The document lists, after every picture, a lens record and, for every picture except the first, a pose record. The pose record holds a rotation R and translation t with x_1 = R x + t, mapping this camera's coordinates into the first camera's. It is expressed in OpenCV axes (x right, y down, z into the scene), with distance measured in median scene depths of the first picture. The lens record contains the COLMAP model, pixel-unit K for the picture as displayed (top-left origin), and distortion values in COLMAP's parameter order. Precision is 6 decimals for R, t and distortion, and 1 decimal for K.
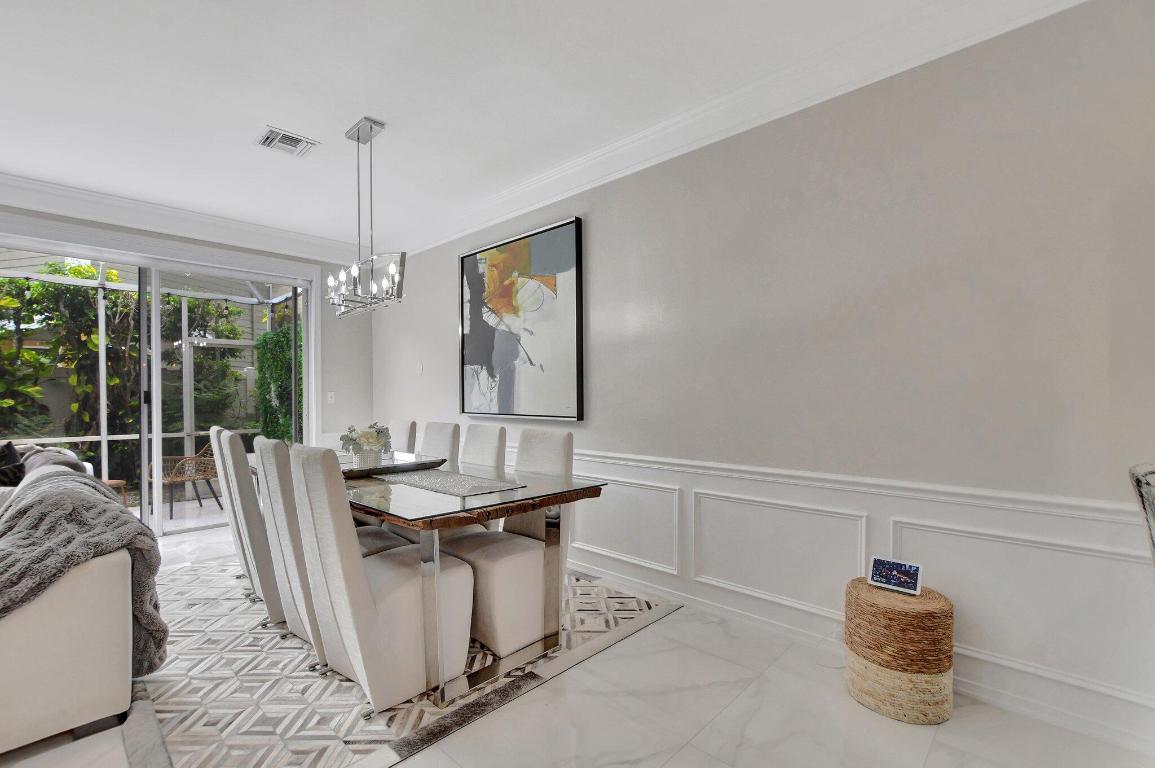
lens RADIAL K [[513.4, 0, 568.9], [0, 513.4, 397.0], [0, 0, 1]] dist [-0.017794, 0.000273]
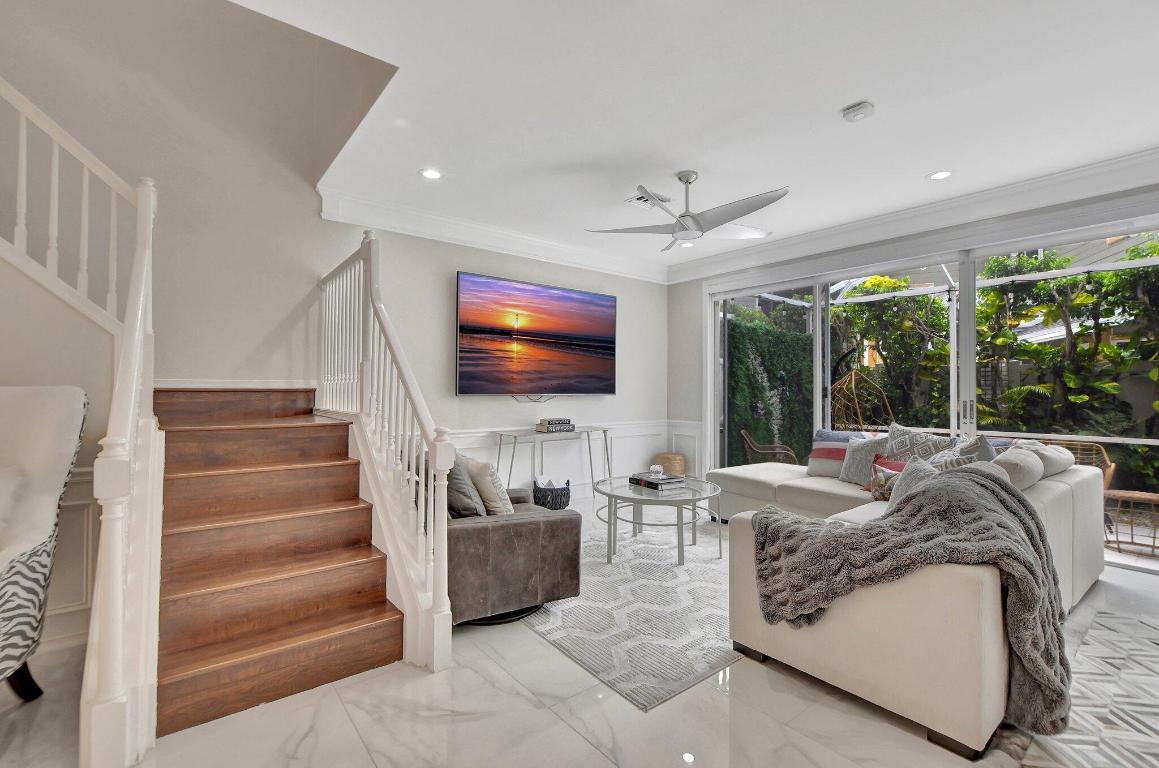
lens RADIAL K [[502.4, 0, 569.0], [0, 502.4, 385.7], [0, 0, 1]] dist [-0.003213, 0.000262]
pose [[-0.149894, -0.005831, -0.988685, 0.043568], [-0.008871, 0.999950, -0.004552, -0.001806], [0.988662, 0.008089, -0.149938, 0.191069]]
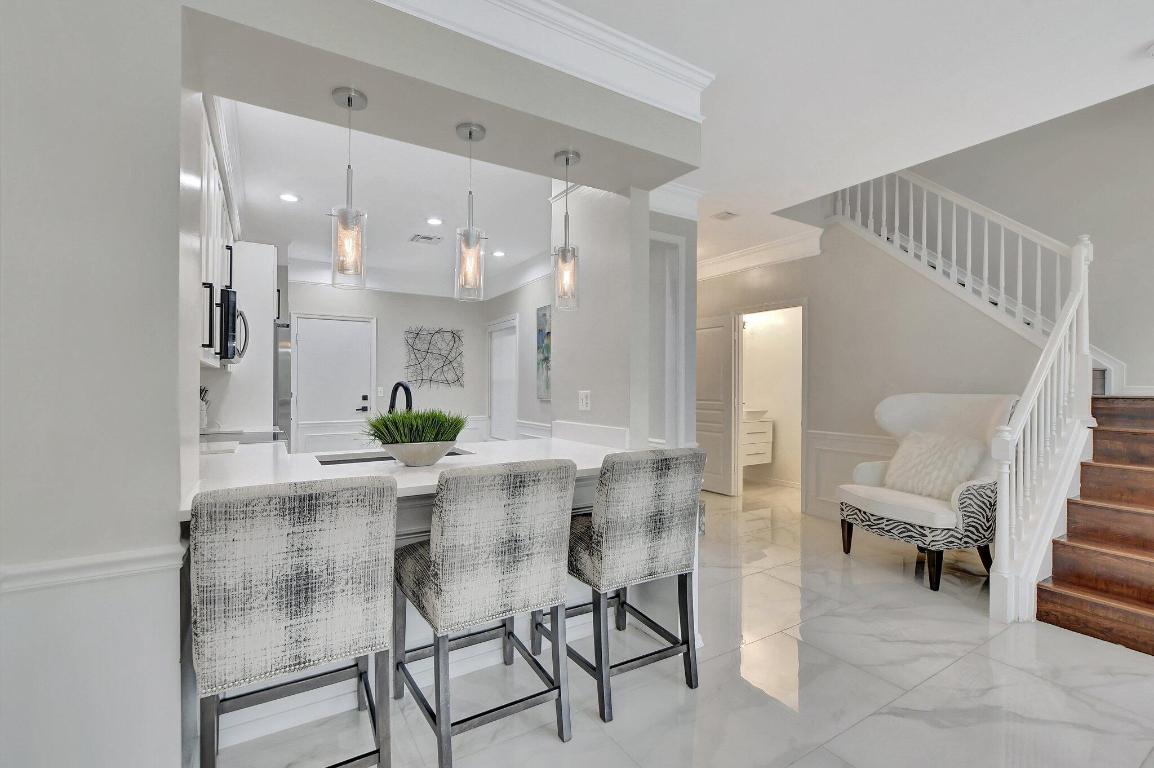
lens RADIAL K [[508.0, 0, 576.3], [0, 508.0, 385.8], [0, 0, 1]] dist [-0.003465, 0.000138]
pose [[-0.967921, -0.000372, 0.251254, 0.102167], [0.001505, 0.999972, 0.007281, -0.021278], [-0.251249, 0.007426, -0.967894, 0.601703]]
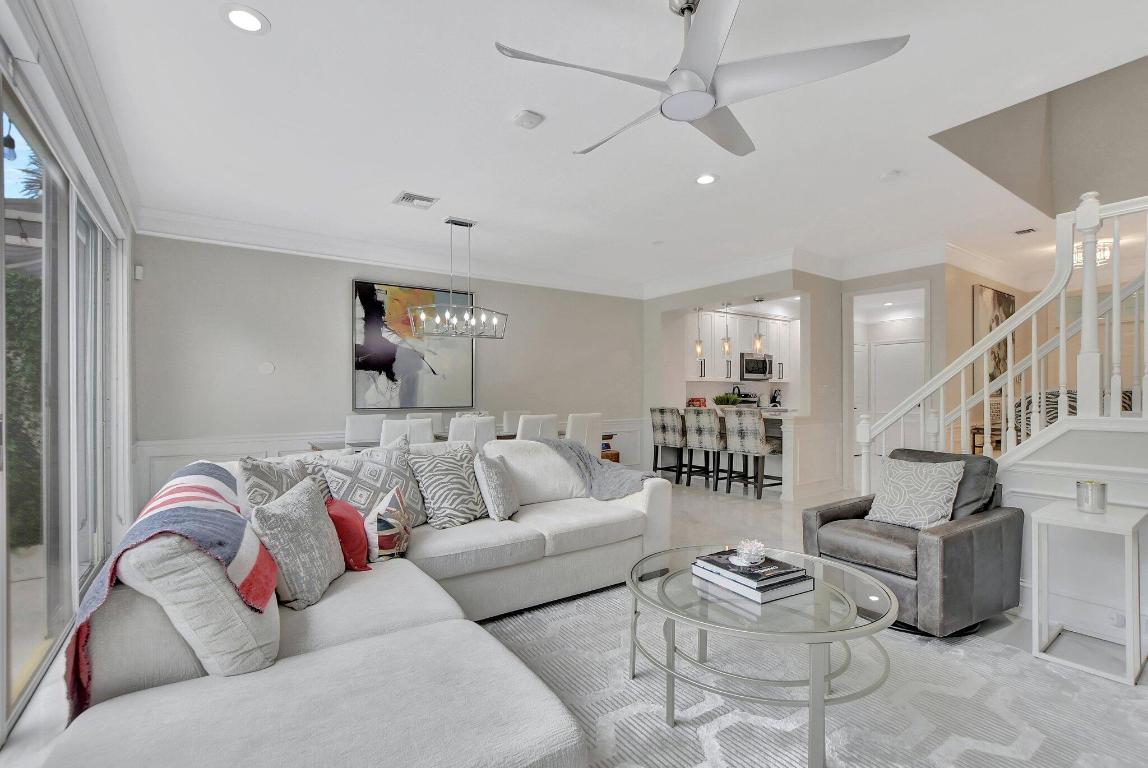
lens RADIAL K [[510.3, 0, 565.4], [0, 510.3, 397.0], [0, 0, 1]] dist [-0.017794, 0.000273]
pose [[0.198026, -0.003701, 0.980190, -1.409266], [0.011366, 0.999934, 0.001479, 0.006768], [-0.980131, 0.010848, 0.198055, 0.298334]]
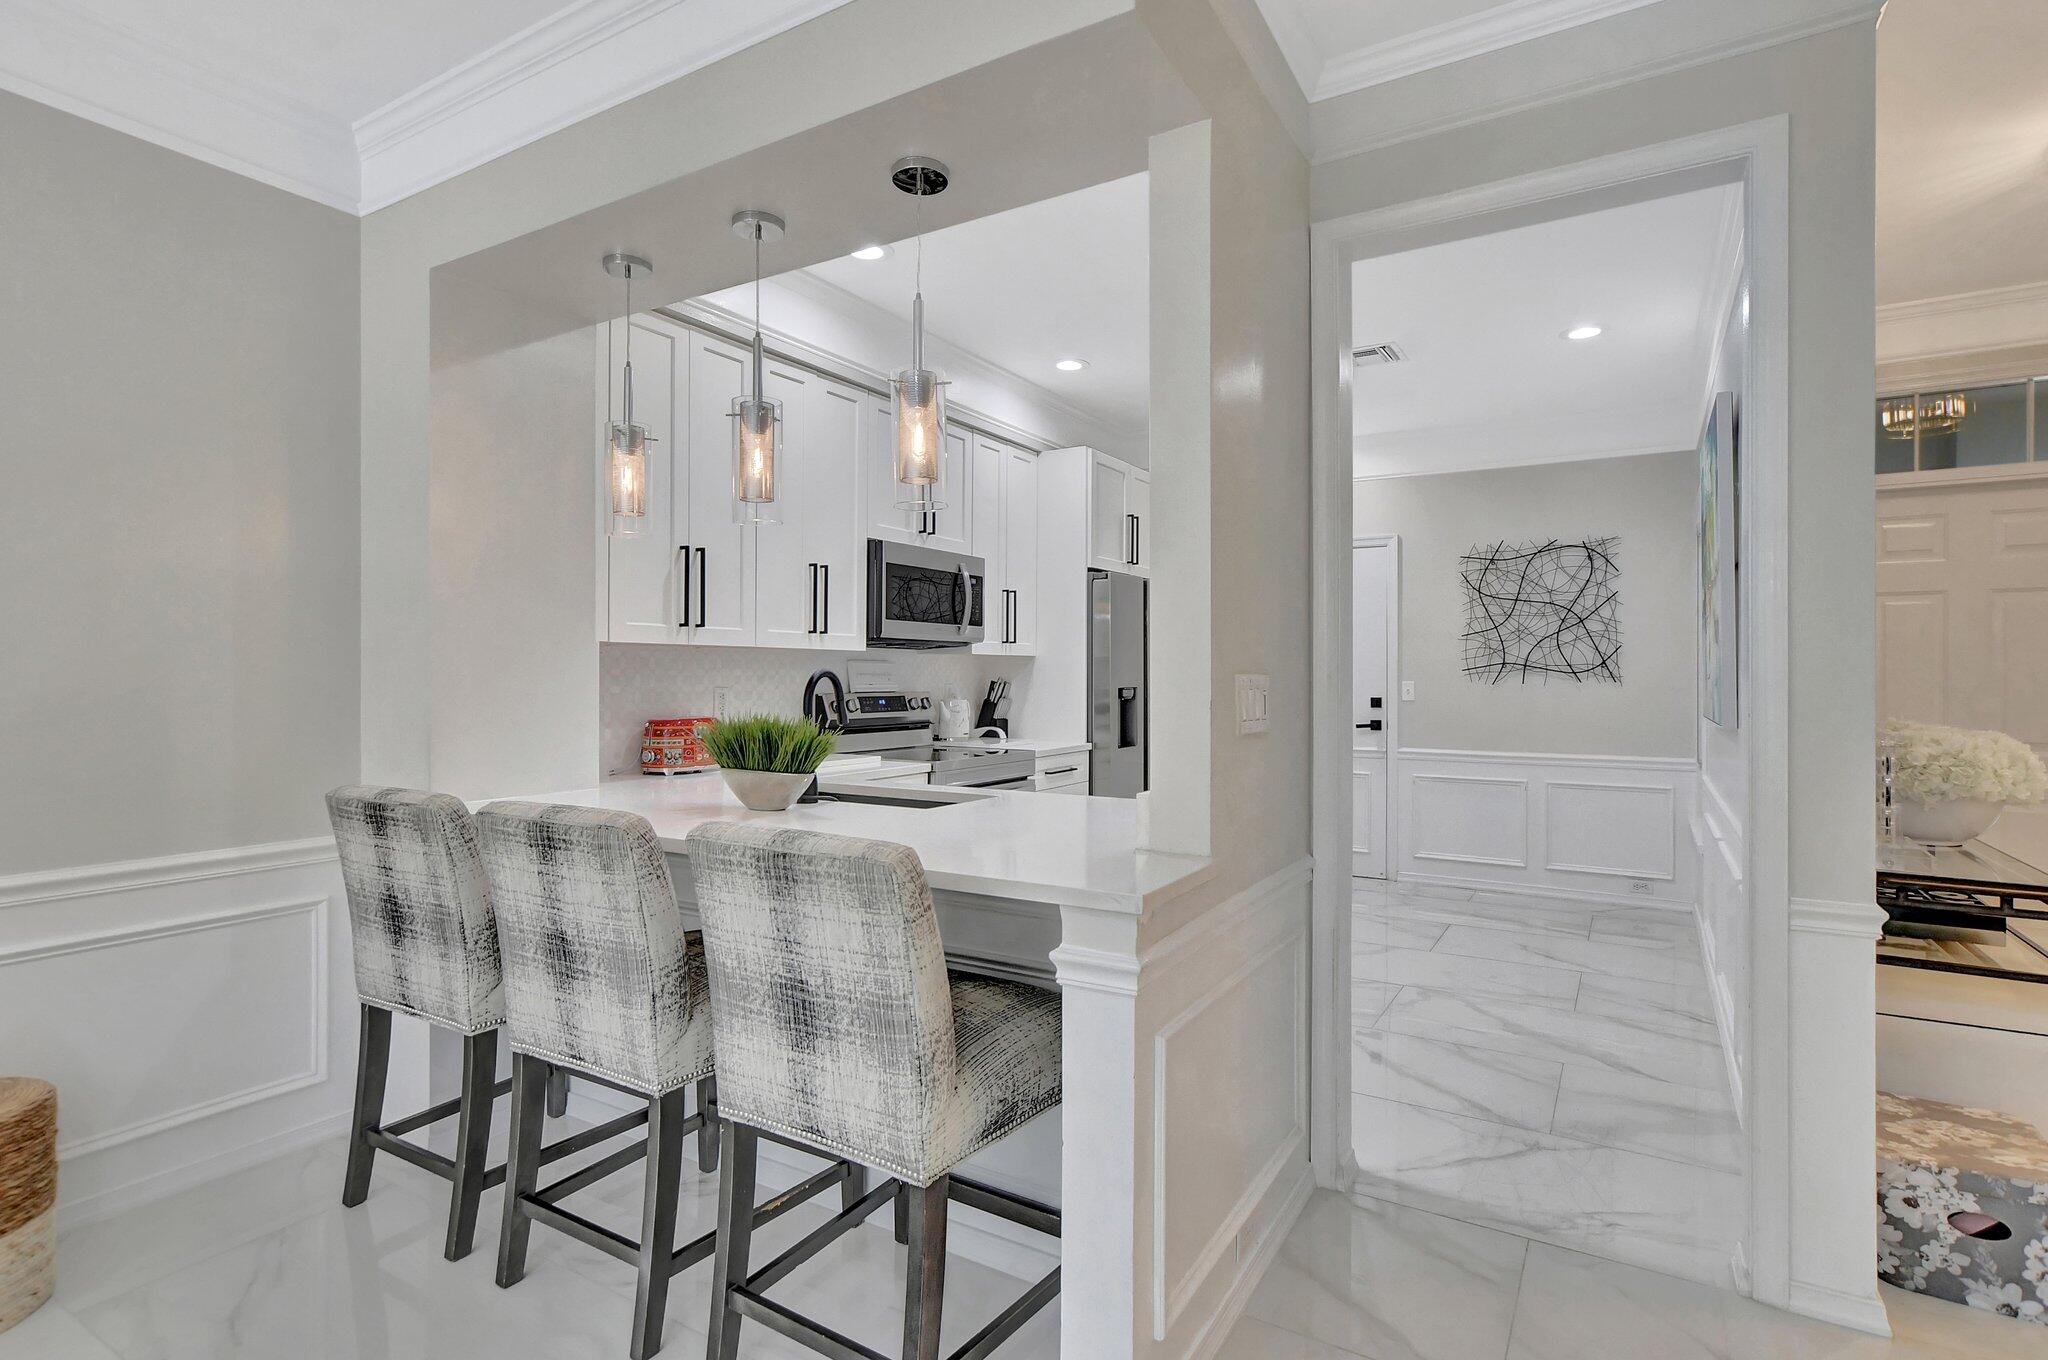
lens RADIAL K [[1017.1, 0, 999.6], [0, 1017.1, 672.0], [0, 0, 1]] dist [0.013775, -0.000372]
pose [[-0.209125, 0.004359, 0.977879, -0.283935], [0.005279, 0.999981, -0.003329, -0.017860], [-0.977875, 0.004466, -0.209144, 0.094901]]
